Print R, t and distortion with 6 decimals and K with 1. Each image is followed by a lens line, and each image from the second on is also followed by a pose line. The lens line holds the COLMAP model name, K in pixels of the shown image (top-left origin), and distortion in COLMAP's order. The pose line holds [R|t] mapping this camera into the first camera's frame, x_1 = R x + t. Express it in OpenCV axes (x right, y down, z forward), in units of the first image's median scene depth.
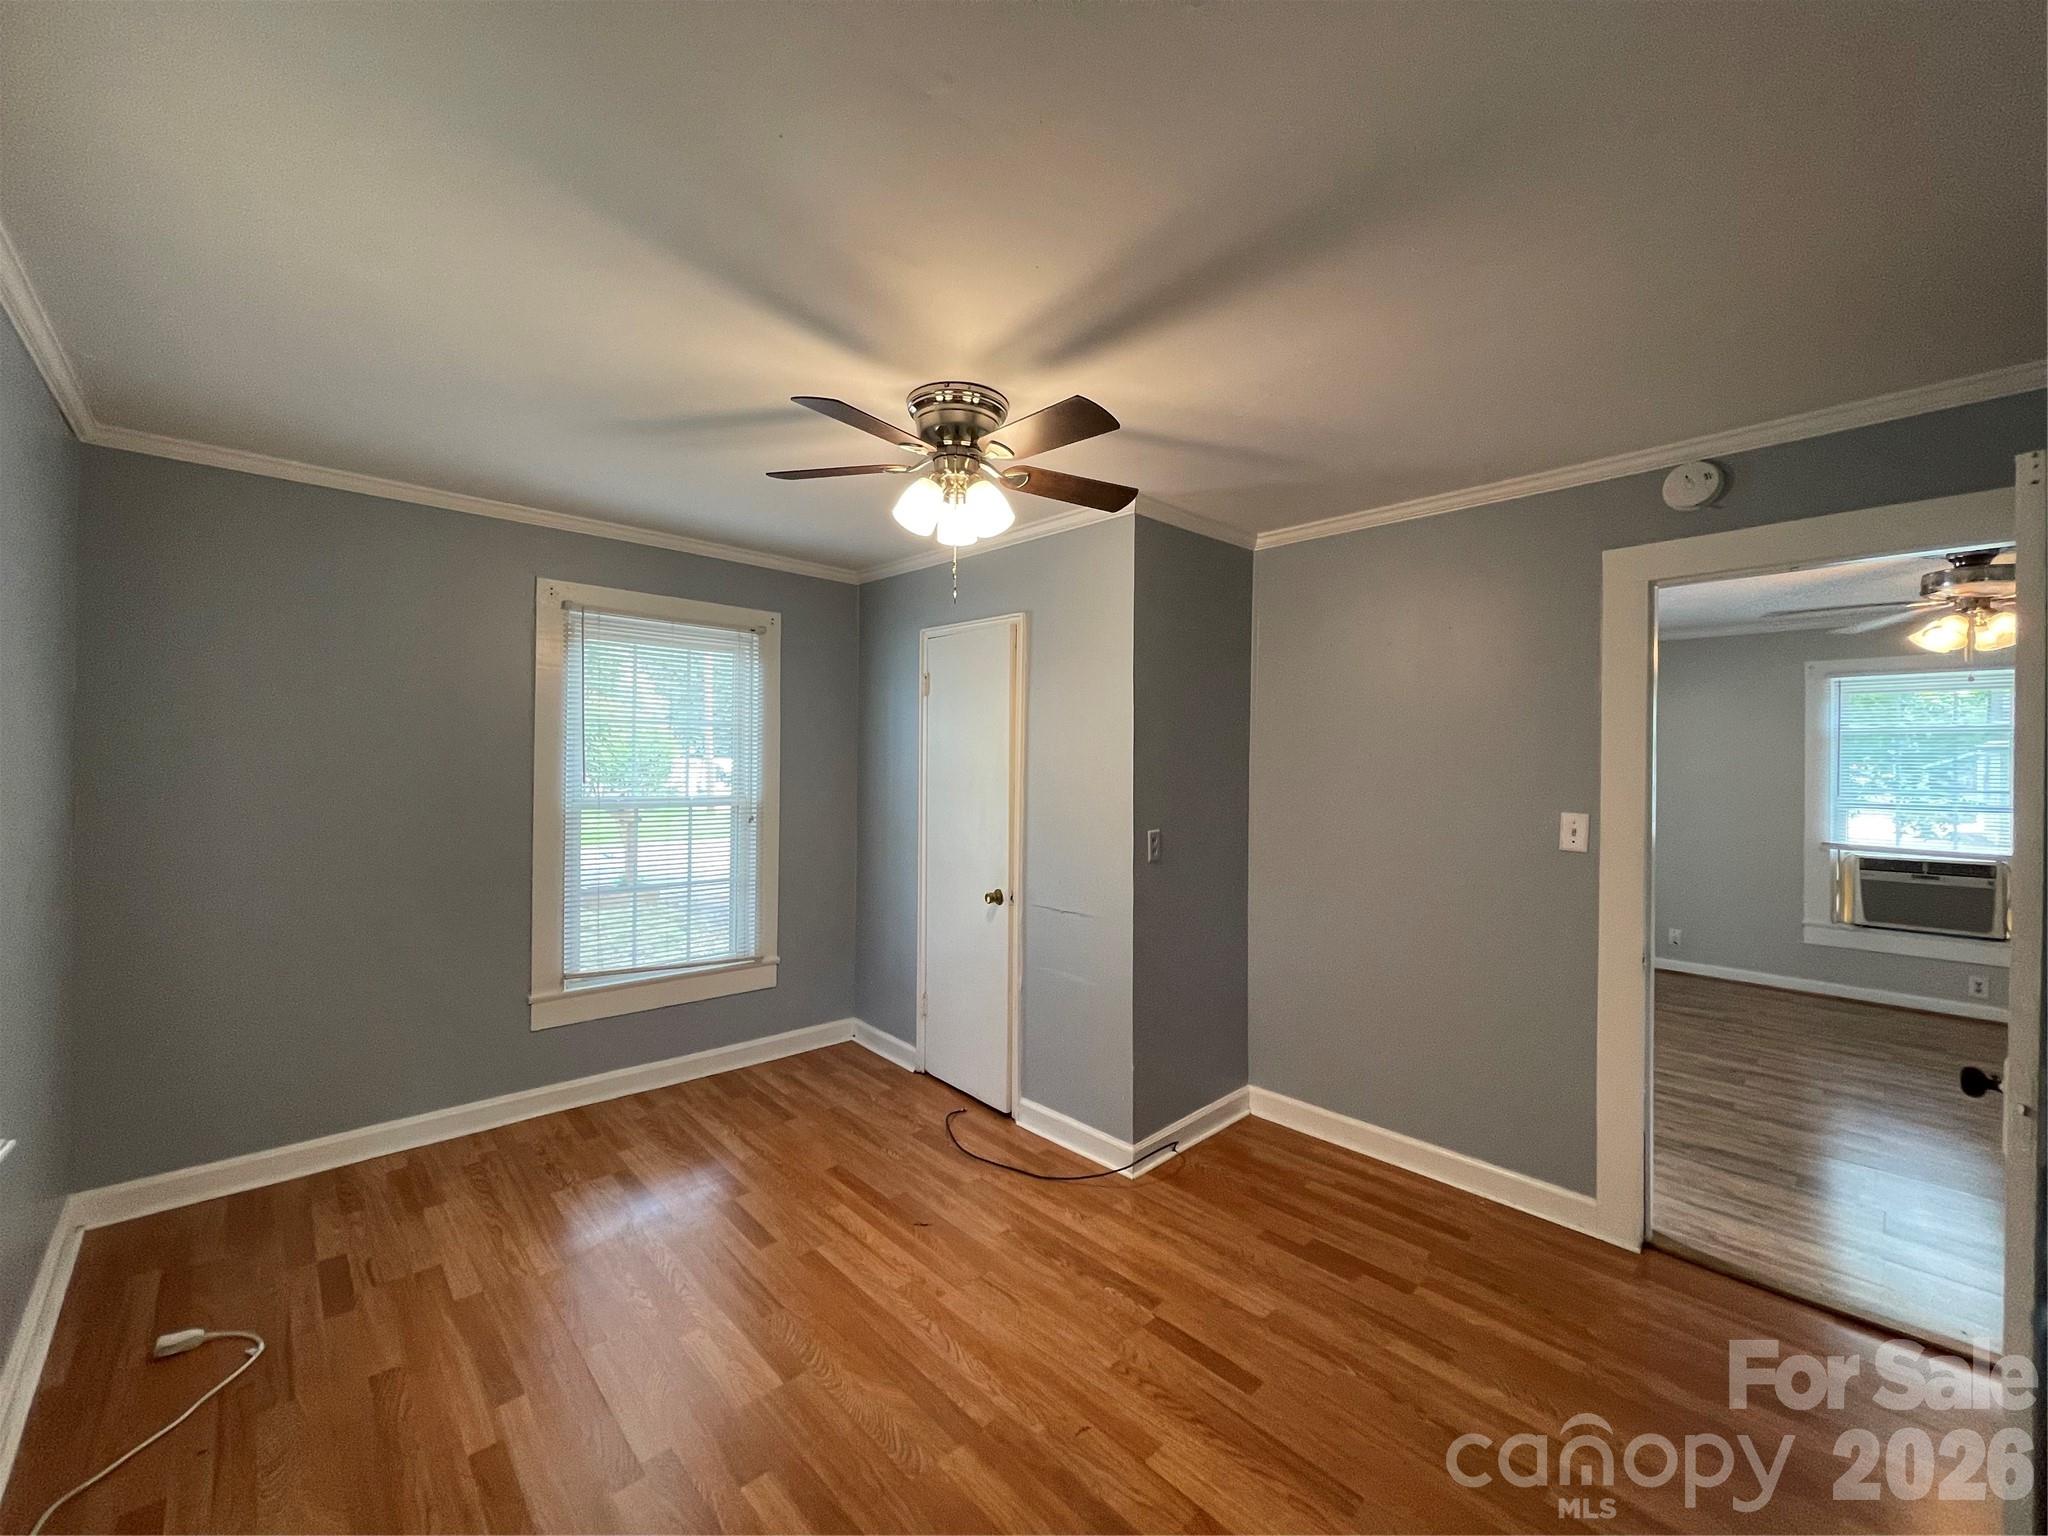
lens RADIAL K [[825.5, 0, 1018.5], [0, 825.5, 766.4], [0, 0, 1]] dist [-0.007138, 0.003226]
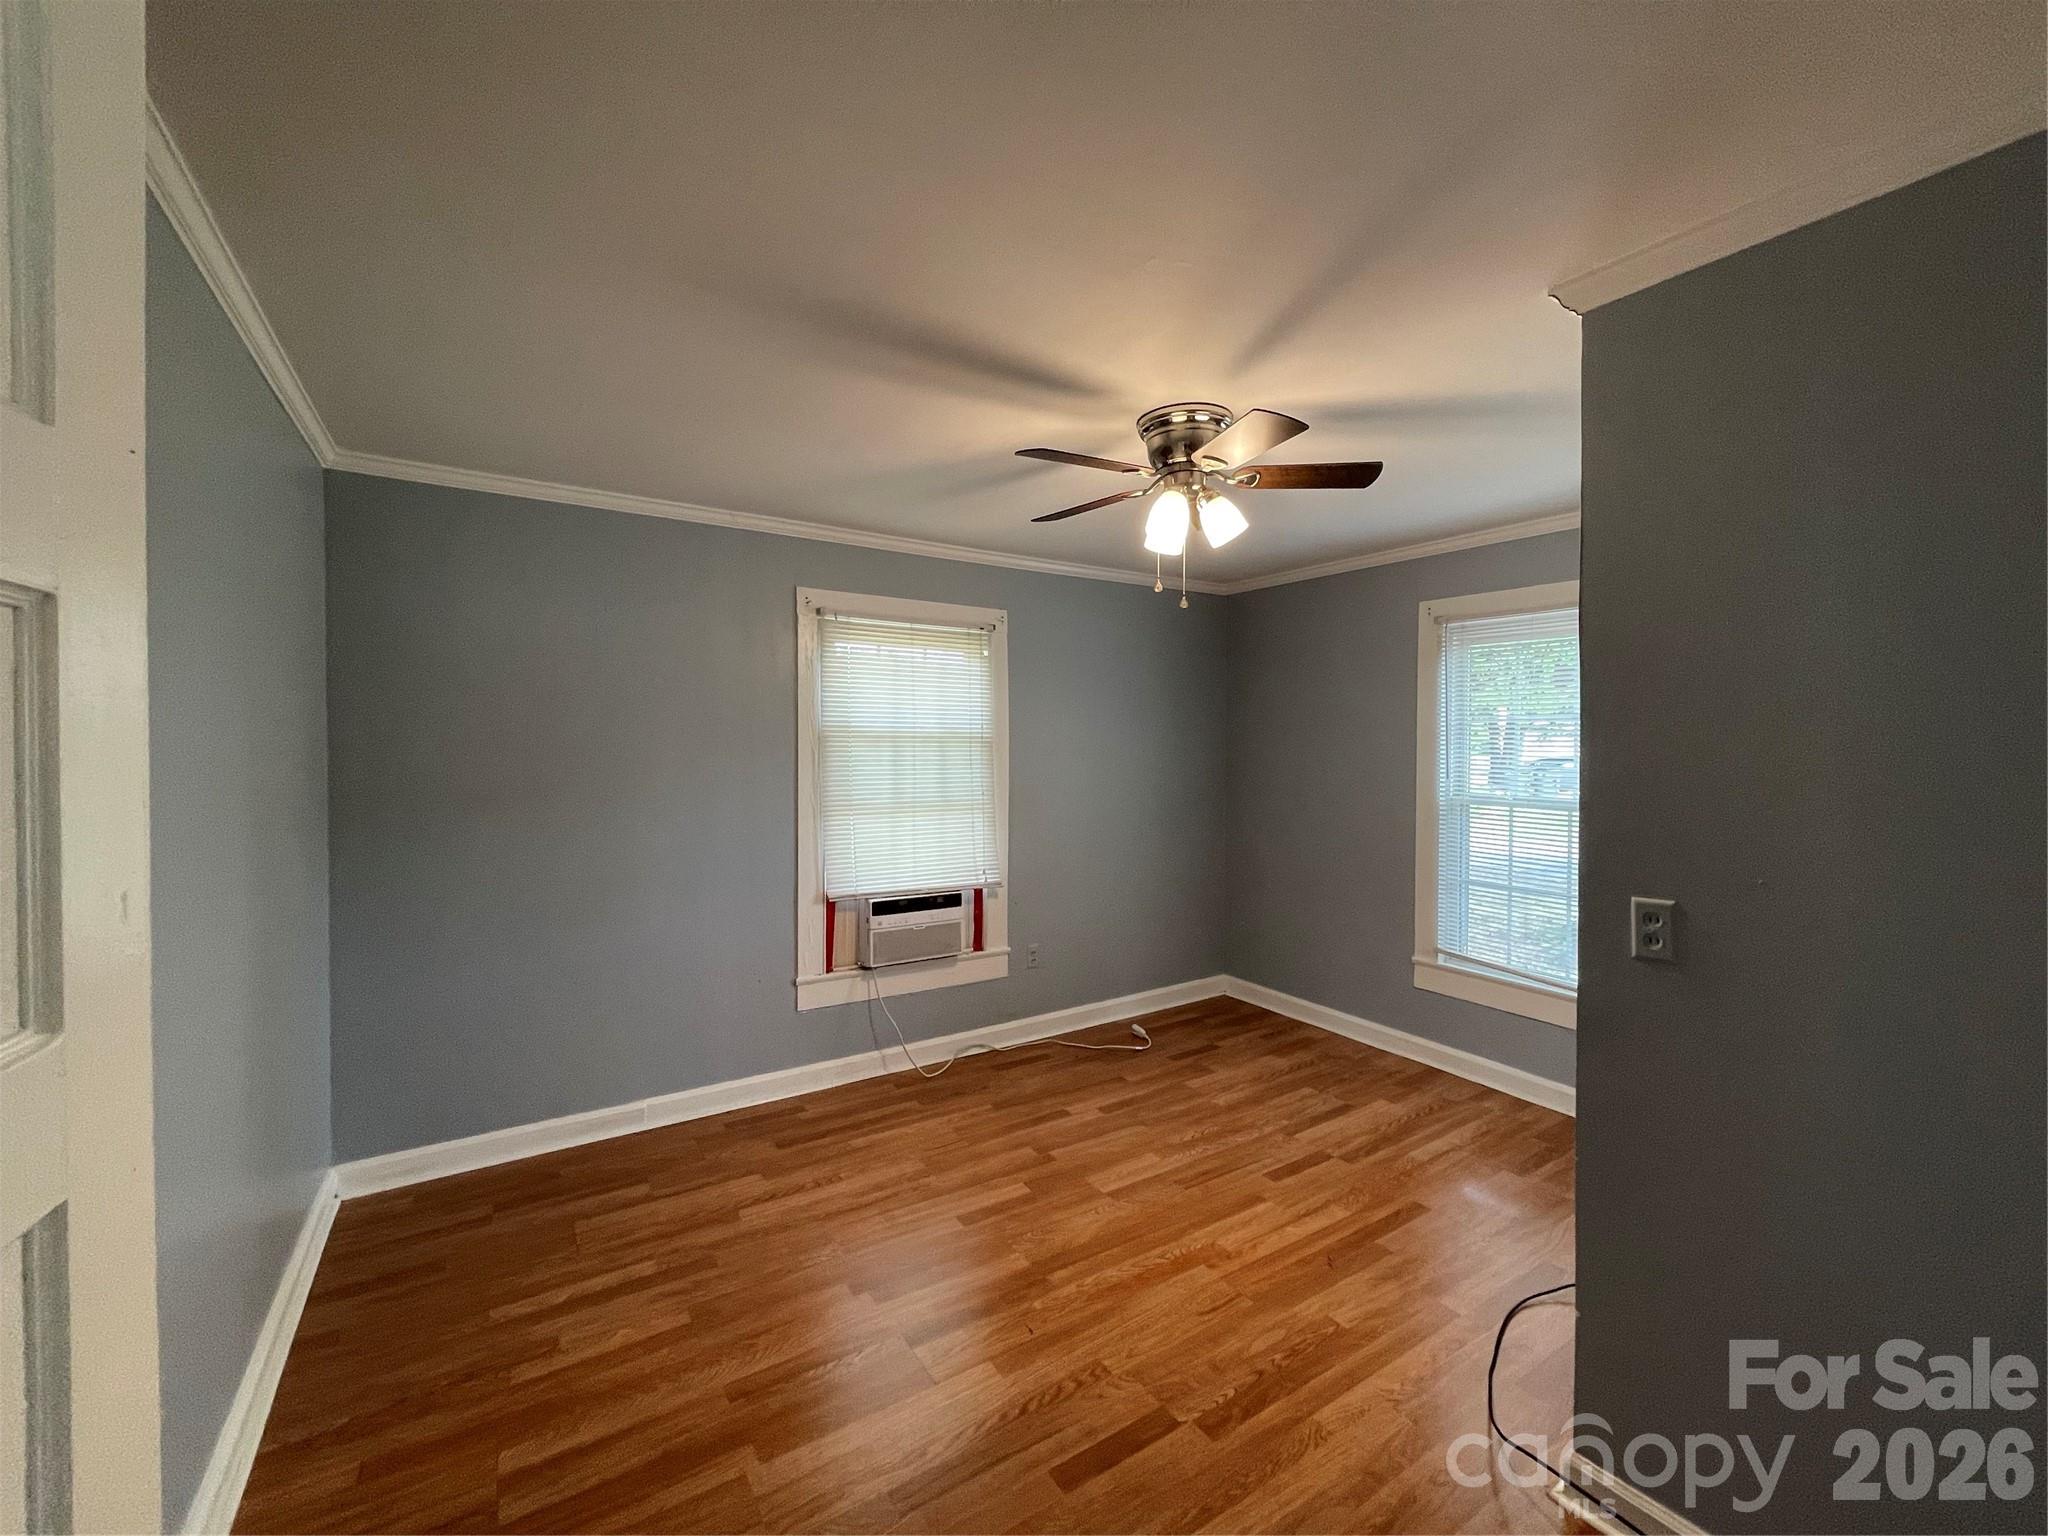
lens RADIAL K [[825.5, 0, 1025.0], [0, 825.5, 767.7], [0, 0, 1]] dist [-0.007138, 0.003226]
pose [[-0.176579, 0.015718, -0.984161, 0.870099], [-0.014110, 0.999729, 0.018498, -0.008791], [0.984185, 0.017153, -0.176309, 0.847476]]
